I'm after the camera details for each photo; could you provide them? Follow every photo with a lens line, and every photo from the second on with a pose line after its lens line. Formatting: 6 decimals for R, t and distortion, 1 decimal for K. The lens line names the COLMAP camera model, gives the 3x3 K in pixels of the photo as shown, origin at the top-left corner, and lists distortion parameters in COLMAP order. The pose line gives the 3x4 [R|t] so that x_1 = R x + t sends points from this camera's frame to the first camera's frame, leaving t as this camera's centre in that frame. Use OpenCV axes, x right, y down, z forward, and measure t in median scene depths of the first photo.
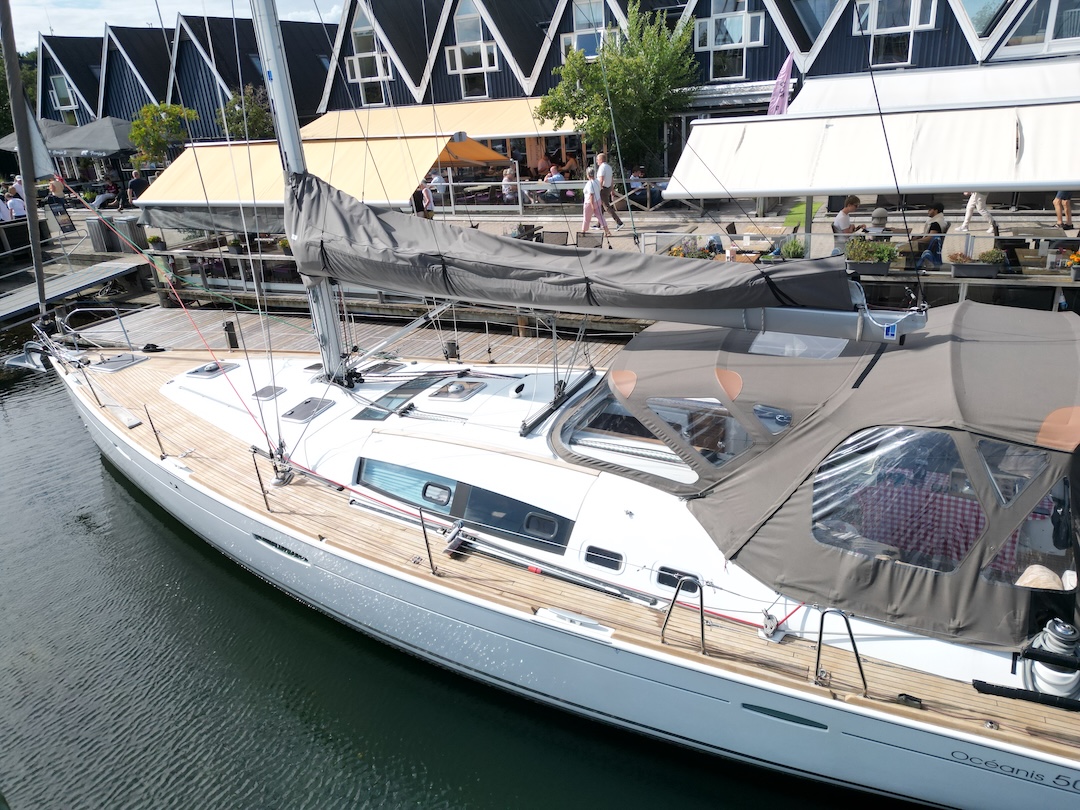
lens RADIAL K [[740.4, 0, 570.0], [0, 740.4, 391.9], [0, 0, 1]] dist [0.111201, -0.081907]
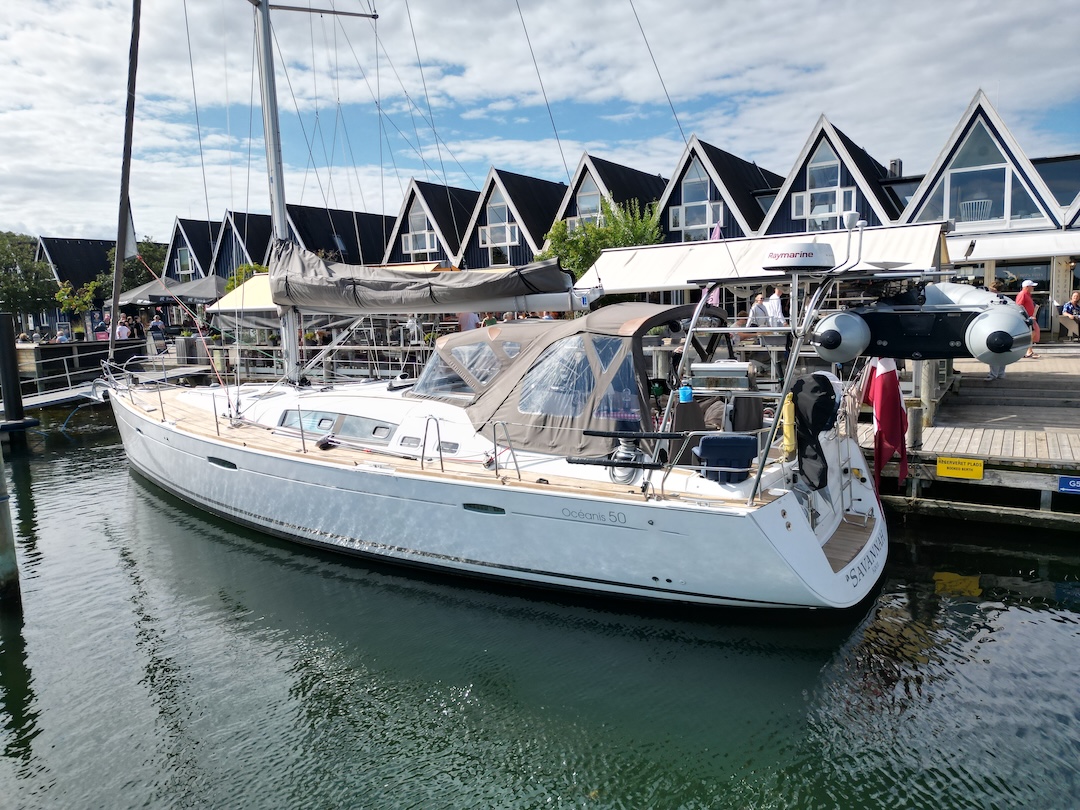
lens RADIAL K [[740.4, 0, 570.0], [0, 740.4, 391.9], [0, 0, 1]] dist [0.111201, -0.081907]
pose [[0.994386, 0.034562, -0.100007, 0.504810], [-0.058905, 0.965969, -0.251861, 0.470635], [0.087899, 0.256338, 0.962582, -0.461189]]
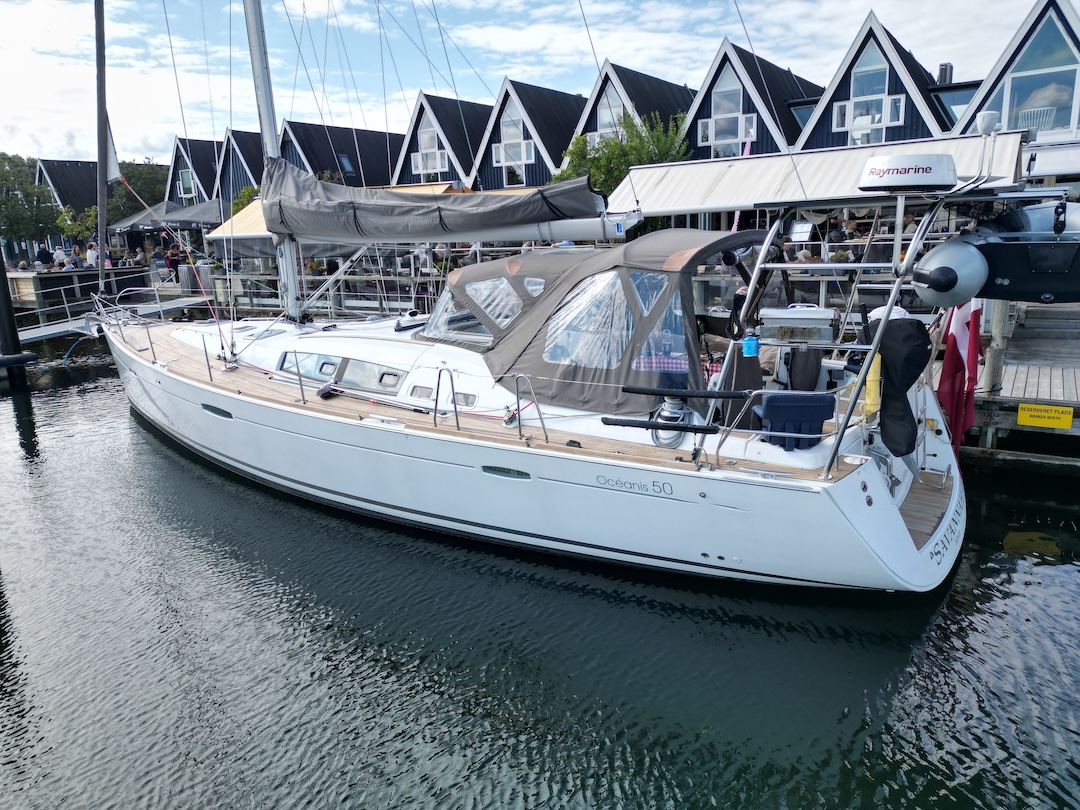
lens RADIAL K [[743.6, 0, 575.1], [0, 743.6, 382.9], [0, 0, 1]] dist [0.082111, -0.046699]
pose [[0.992993, 0.039386, -0.111414, 0.459377], [-0.057393, 0.984896, -0.163357, 0.396451], [0.103298, 0.168606, 0.980256, -0.299399]]
